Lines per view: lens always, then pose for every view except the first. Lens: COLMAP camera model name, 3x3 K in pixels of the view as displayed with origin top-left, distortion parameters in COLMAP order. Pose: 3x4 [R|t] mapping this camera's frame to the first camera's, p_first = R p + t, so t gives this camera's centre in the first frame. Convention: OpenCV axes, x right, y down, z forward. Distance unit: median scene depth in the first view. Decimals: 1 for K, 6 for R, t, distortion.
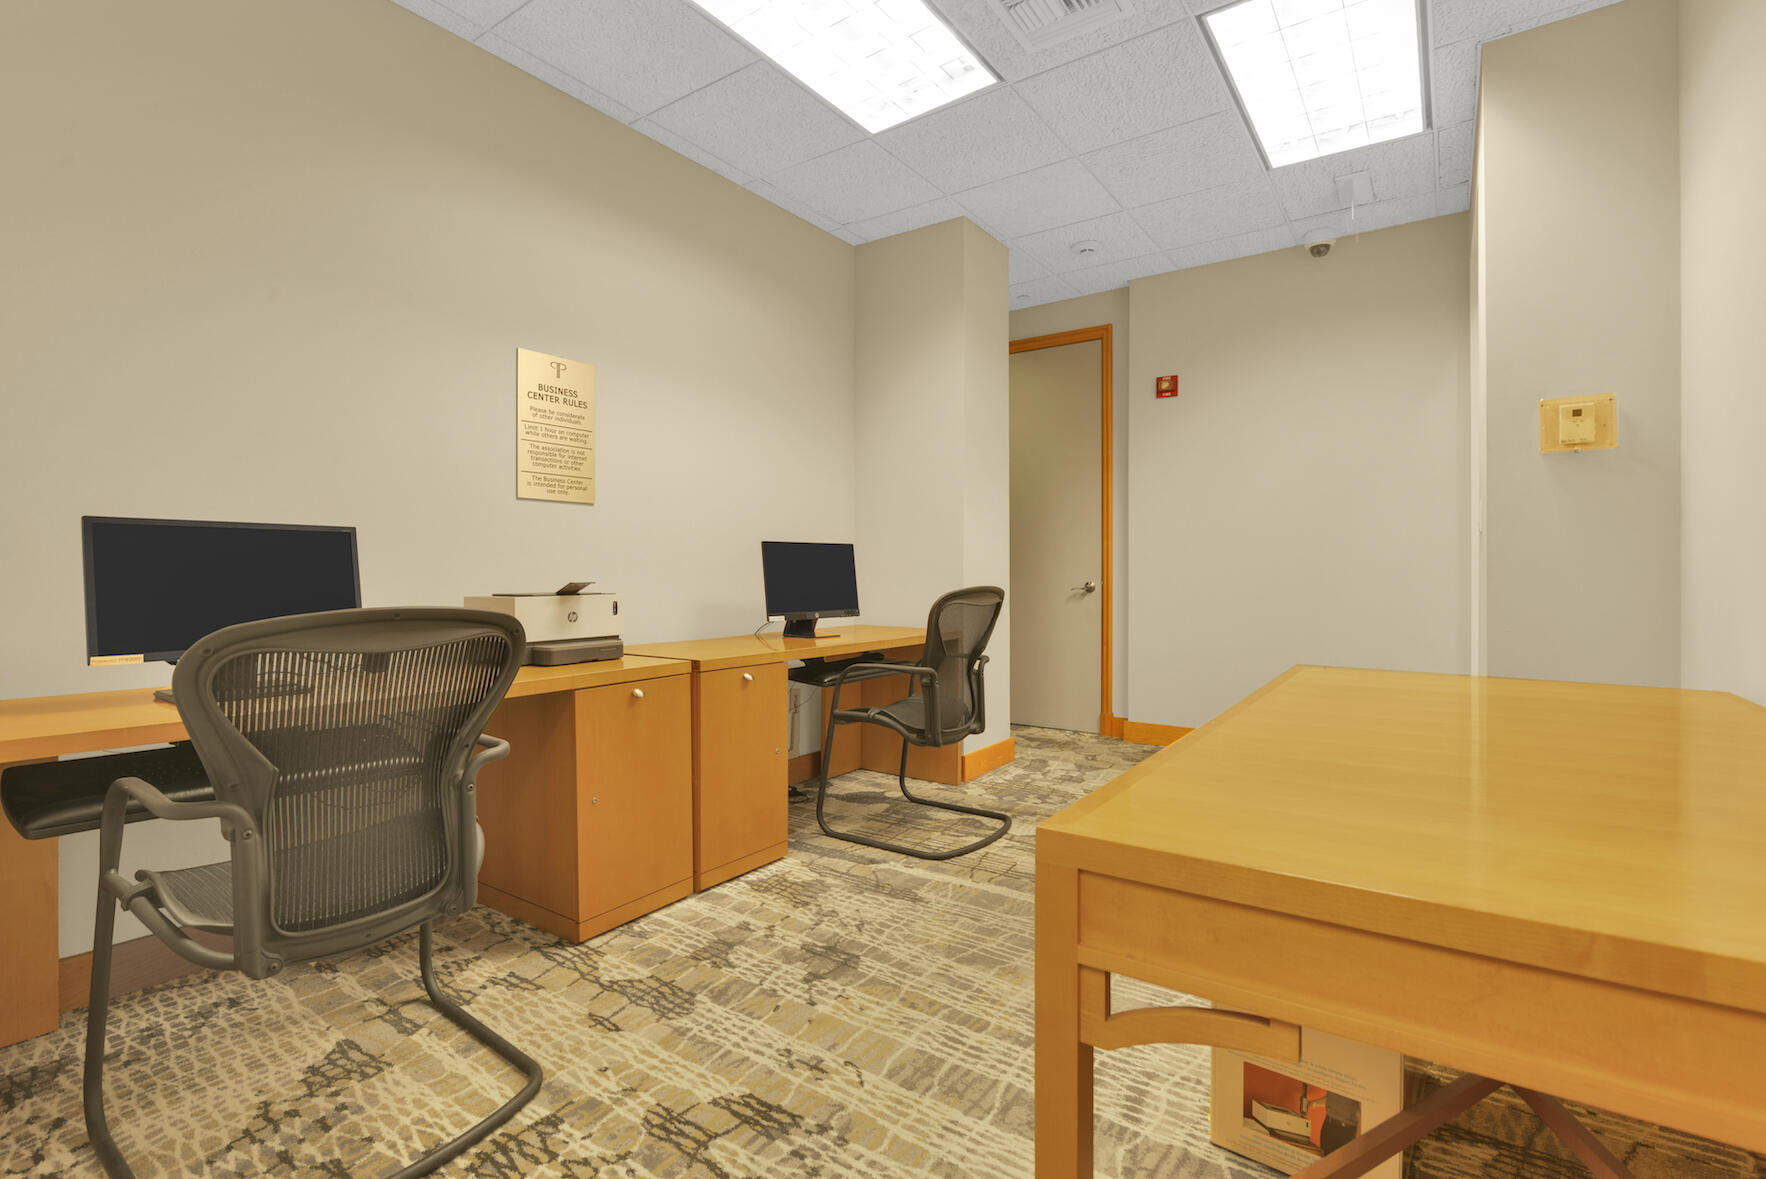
lens RADIAL K [[828.8, 0, 884.5], [0, 828.8, 582.9], [0, 0, 1]] dist [0.001843, -0.000106]
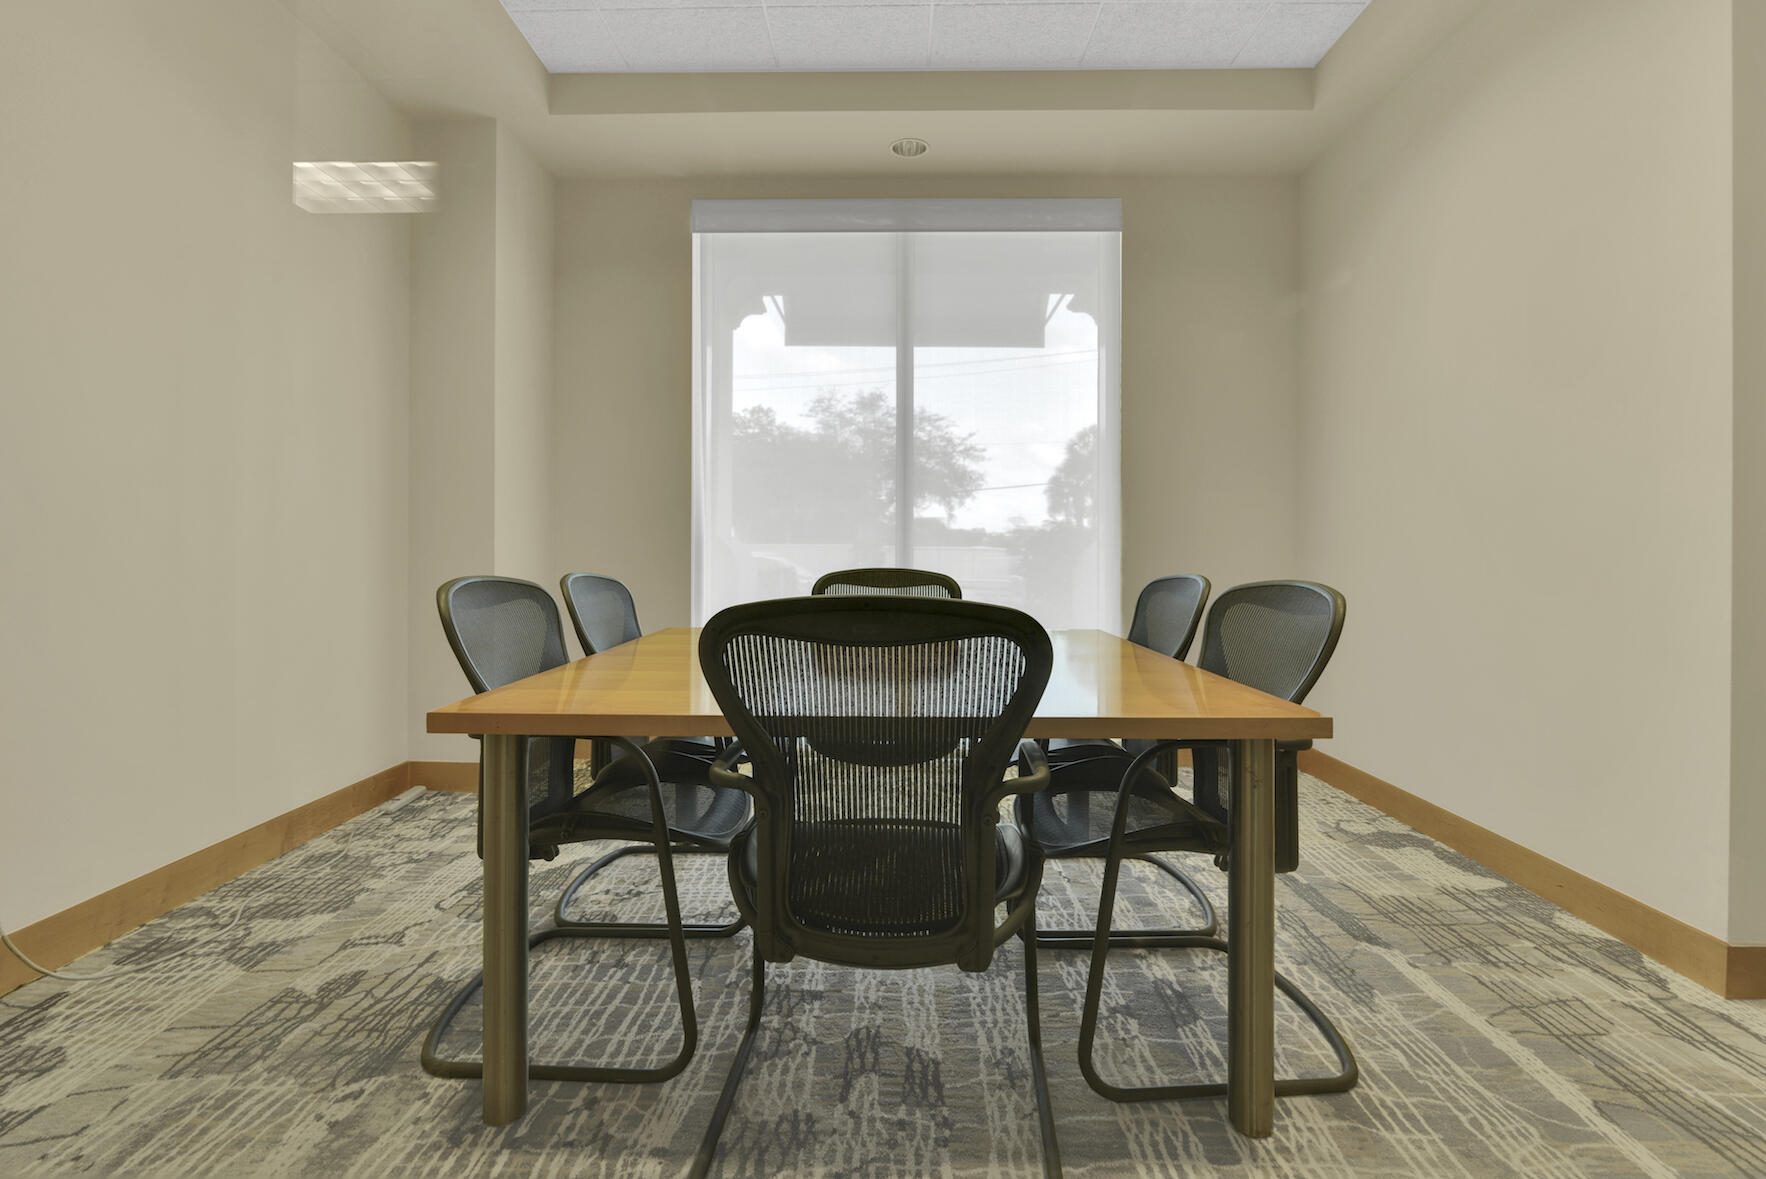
lens RADIAL K [[828.8, 0, 886.1], [0, 828.8, 582.5], [0, 0, 1]] dist [0.001843, -0.000106]
pose [[0.549429, 0.032947, -0.834891, 0.638588], [-0.007245, 0.999373, 0.034670, -0.027758], [0.835509, -0.013000, 0.549323, 0.361664]]
